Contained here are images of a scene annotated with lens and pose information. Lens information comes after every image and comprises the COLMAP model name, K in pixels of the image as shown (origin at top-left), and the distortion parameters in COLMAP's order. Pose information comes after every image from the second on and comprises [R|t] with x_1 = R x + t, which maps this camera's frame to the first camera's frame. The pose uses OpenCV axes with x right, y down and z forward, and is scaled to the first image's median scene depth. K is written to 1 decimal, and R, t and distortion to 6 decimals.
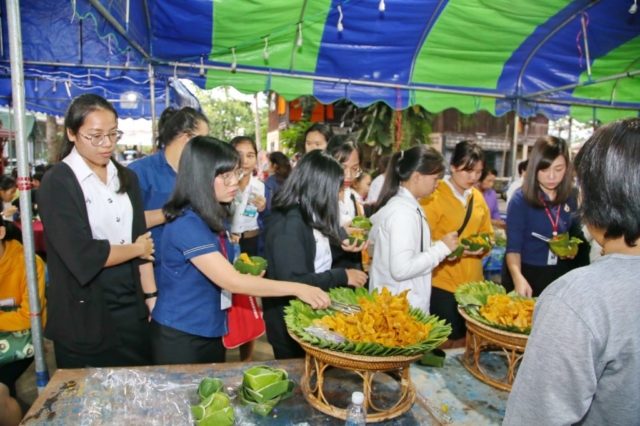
lens RADIAL K [[433.6, 0, 320.3], [0, 433.6, 212.9], [0, 0, 1]] dist [-0.116278, 0.065670]
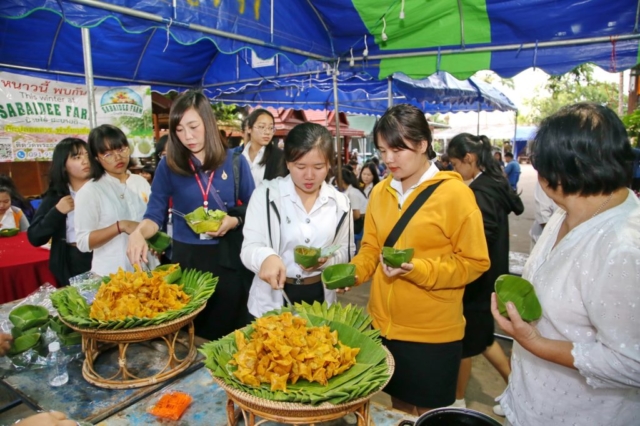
lens RADIAL K [[433.6, 0, 320.7], [0, 433.6, 213.2], [0, 0, 1]] dist [-0.116278, 0.065670]
pose [[0.628765, 0.097292, -0.771485, 0.432812], [-0.086526, 0.994734, 0.054927, -0.019073], [0.772767, 0.032217, 0.633872, 0.250574]]
